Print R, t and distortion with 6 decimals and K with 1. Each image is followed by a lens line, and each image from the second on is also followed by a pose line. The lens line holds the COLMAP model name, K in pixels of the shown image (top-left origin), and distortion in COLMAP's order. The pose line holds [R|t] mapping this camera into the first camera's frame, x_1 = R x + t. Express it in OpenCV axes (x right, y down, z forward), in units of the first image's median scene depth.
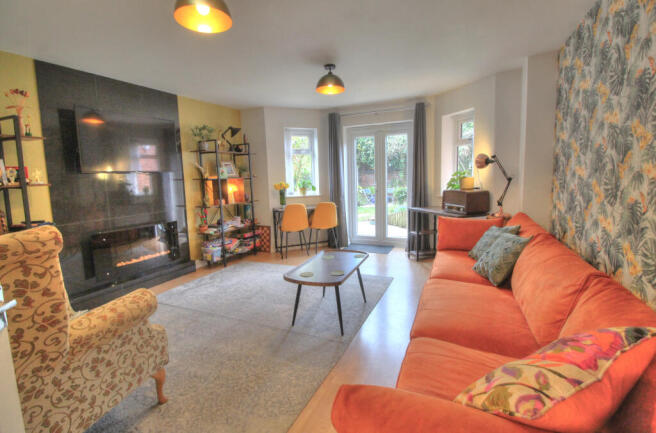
lens RADIAL K [[309.7, 0, 327.2], [0, 309.7, 214.8], [0, 0, 1]] dist [0.006745, -0.002019]
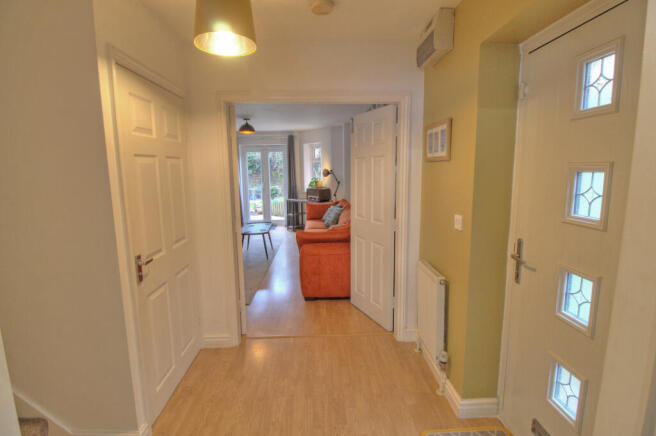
lens RADIAL K [[309.7, 0, 327.7], [0, 309.7, 216.4], [0, 0, 1]] dist [0.006745, -0.002019]
pose [[0.897705, -0.045274, 0.438265, -0.273972], [0.040476, 0.998975, 0.020289, 0.045281], [-0.438734, -0.000475, 0.898617, -0.583419]]
